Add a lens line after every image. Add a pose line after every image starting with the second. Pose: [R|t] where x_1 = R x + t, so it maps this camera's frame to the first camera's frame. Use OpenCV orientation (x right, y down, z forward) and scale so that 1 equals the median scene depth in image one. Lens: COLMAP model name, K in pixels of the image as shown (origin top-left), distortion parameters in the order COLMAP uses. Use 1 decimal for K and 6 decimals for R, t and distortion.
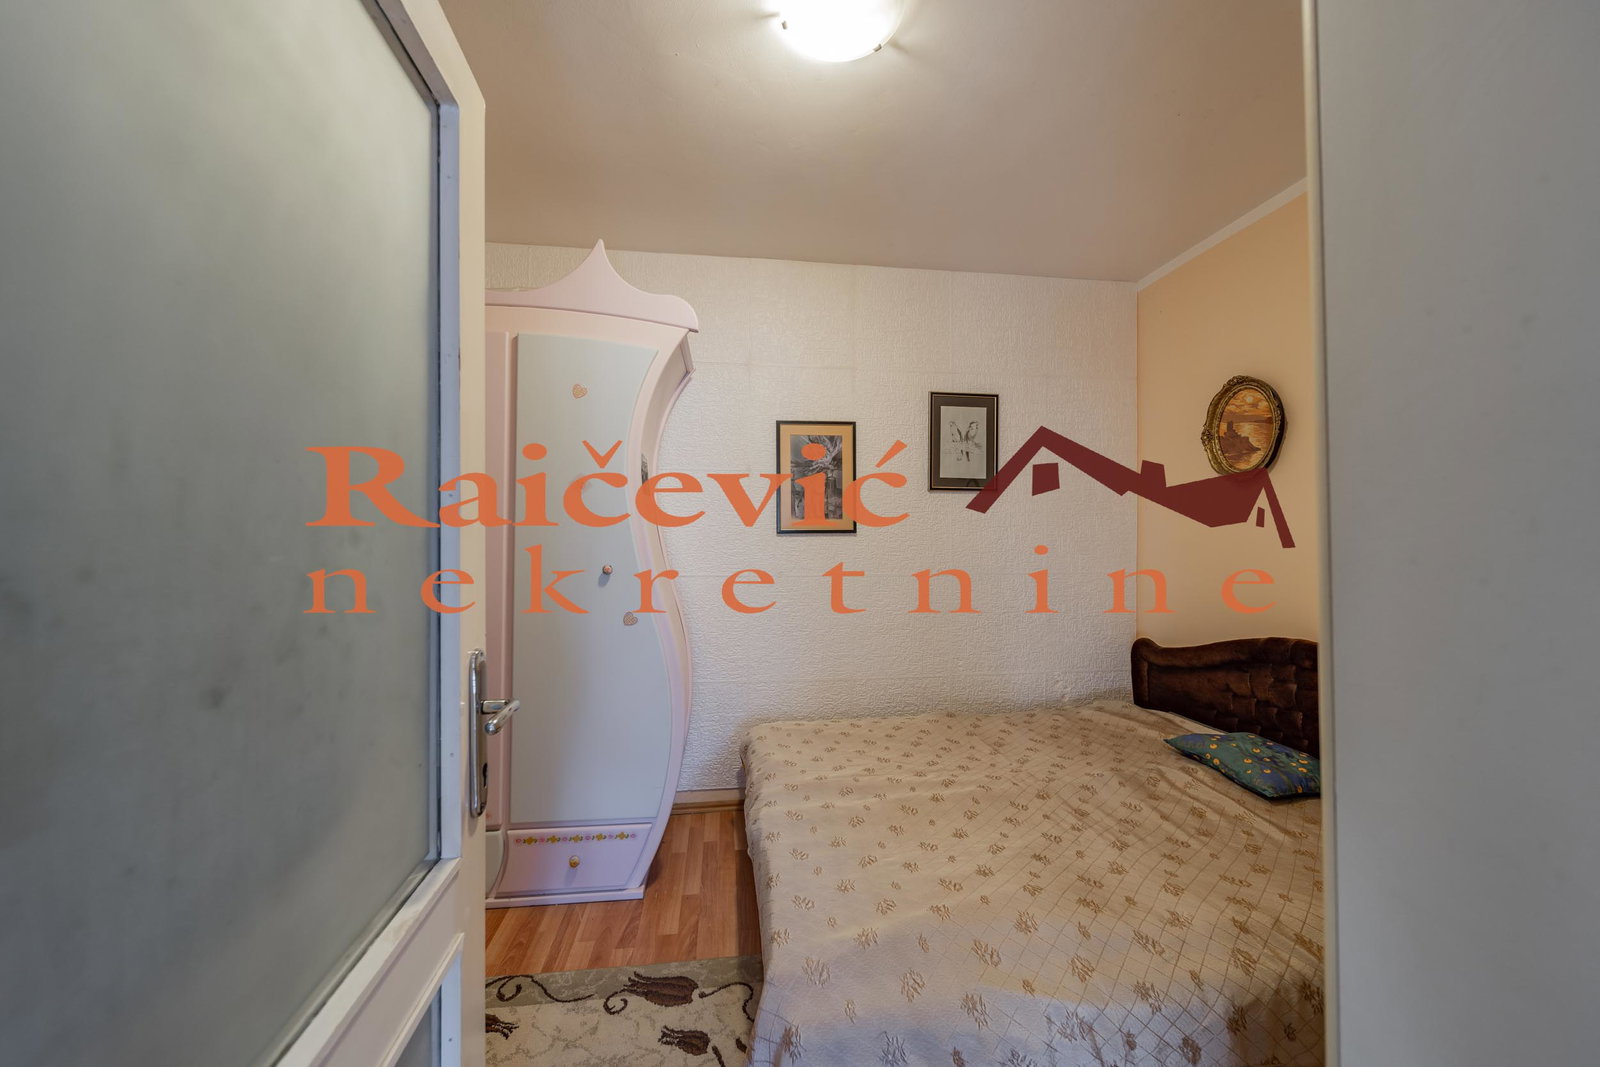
lens RADIAL K [[558.4, 0, 790.3], [0, 558.4, 530.0], [0, 0, 1]] dist [-0.000812, -0.000051]
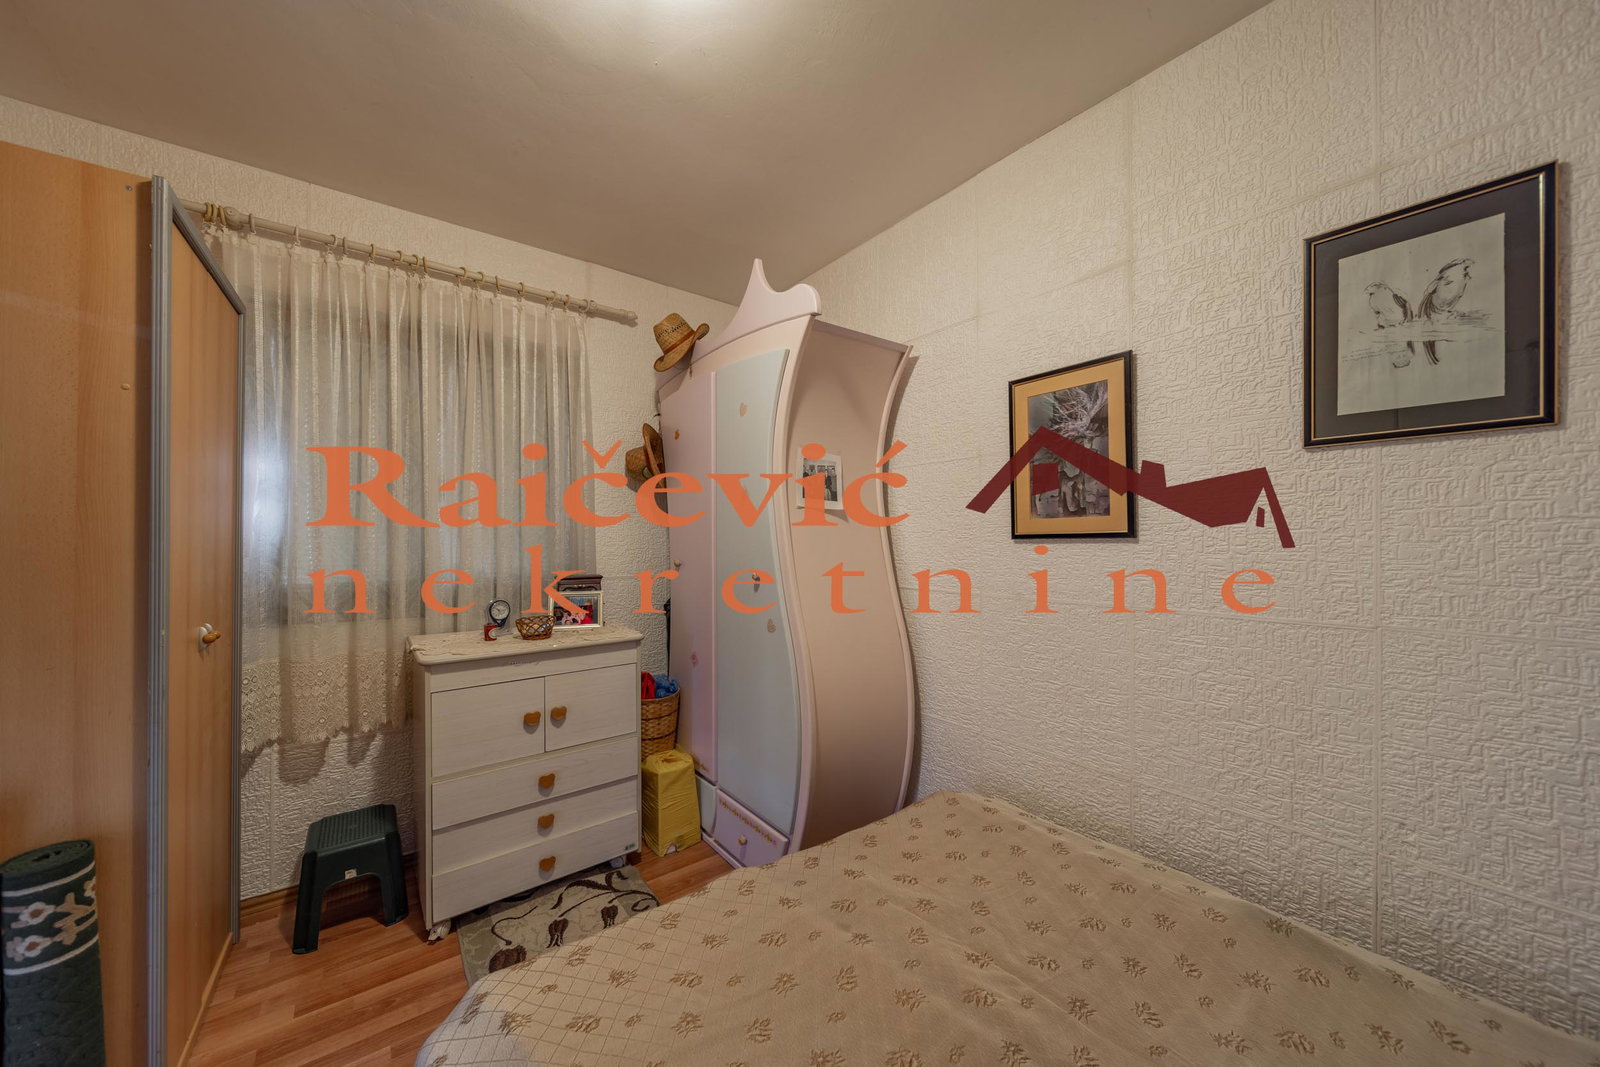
lens RADIAL K [[558.4, 0, 791.4], [0, 558.4, 541.0], [0, 0, 1]] dist [-0.000812, -0.000051]
pose [[0.514254, -0.002007, -0.857636, 0.503724], [0.009655, 0.999947, 0.003449, 0.003713], [0.857584, -0.010055, 0.514246, 0.438702]]
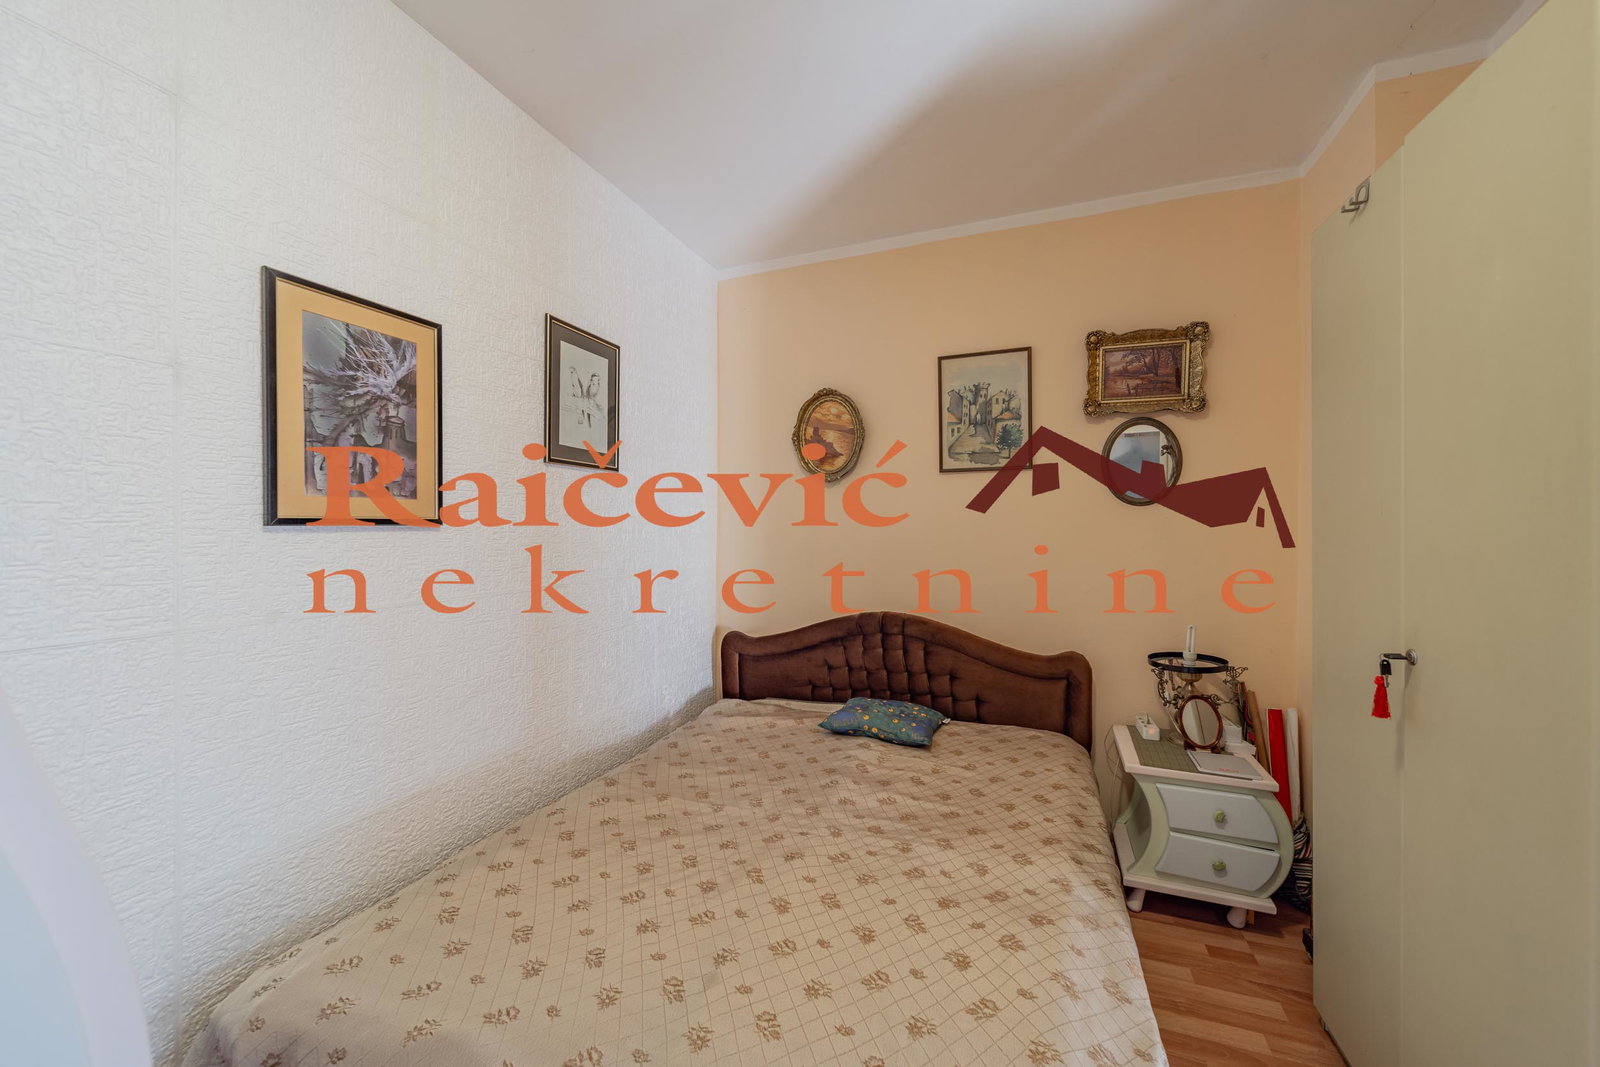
lens RADIAL K [[583.4, 0, 807.4], [0, 583.4, 529.3], [0, 0, 1]] dist [0.003318, 0.000034]
pose [[0.462106, -0.003235, 0.886819, -0.265781], [-0.004992, 0.999968, 0.006249, 0.004990], [-0.886811, -0.007315, 0.462075, 0.463753]]
